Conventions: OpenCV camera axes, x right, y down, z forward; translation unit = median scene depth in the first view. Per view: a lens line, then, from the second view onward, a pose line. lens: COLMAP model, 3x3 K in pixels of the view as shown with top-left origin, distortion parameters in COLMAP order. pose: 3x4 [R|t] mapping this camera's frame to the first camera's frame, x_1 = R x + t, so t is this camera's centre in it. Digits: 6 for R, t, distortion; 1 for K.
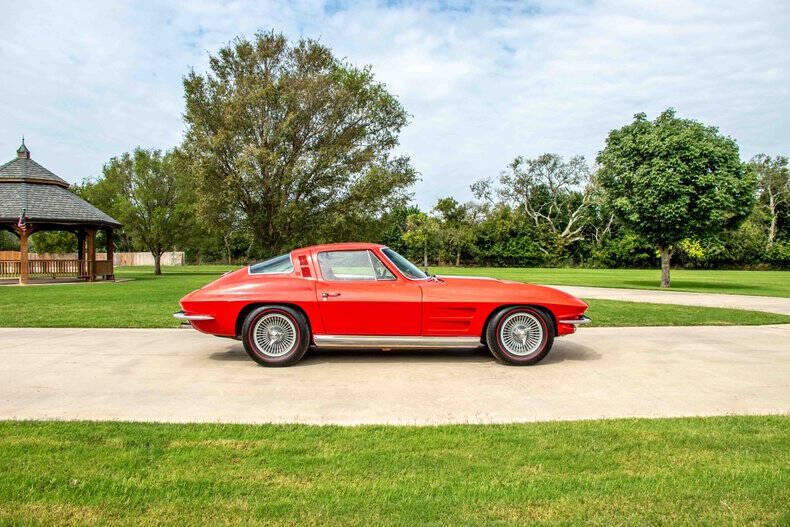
lens RADIAL K [[637.8, 0, 386.9], [0, 637.8, 264.2], [0, 0, 1]] dist [-0.118280, 0.052967]
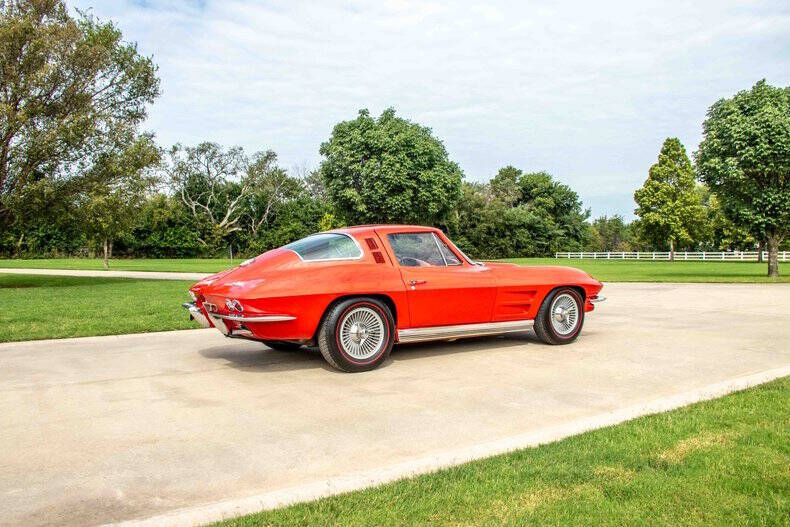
lens RADIAL K [[639.8, 0, 401.7], [0, 639.8, 269.6], [0, 0, 1]] dist [-0.126537, 0.083935]
pose [[0.834776, -0.021923, 0.550153, -0.150591], [0.009339, 0.999627, 0.025663, 0.001847], [-0.550511, -0.016285, 0.834669, 0.070008]]
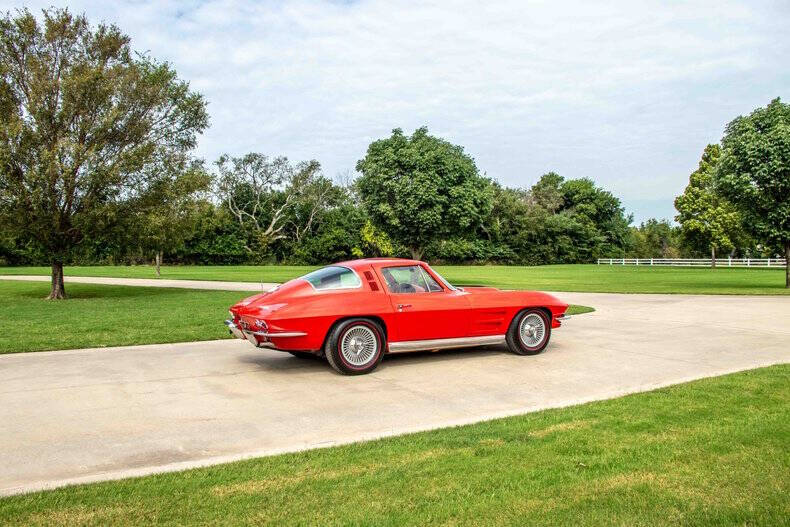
lens RADIAL K [[637.8, 0, 398.0], [0, 637.8, 262.0], [0, 0, 1]] dist [-0.118280, 0.052967]
pose [[0.873415, -0.010541, 0.486862, -0.164338], [0.009678, 0.999944, 0.004288, -0.008886], [-0.486880, 0.000966, 0.873469, 0.004871]]
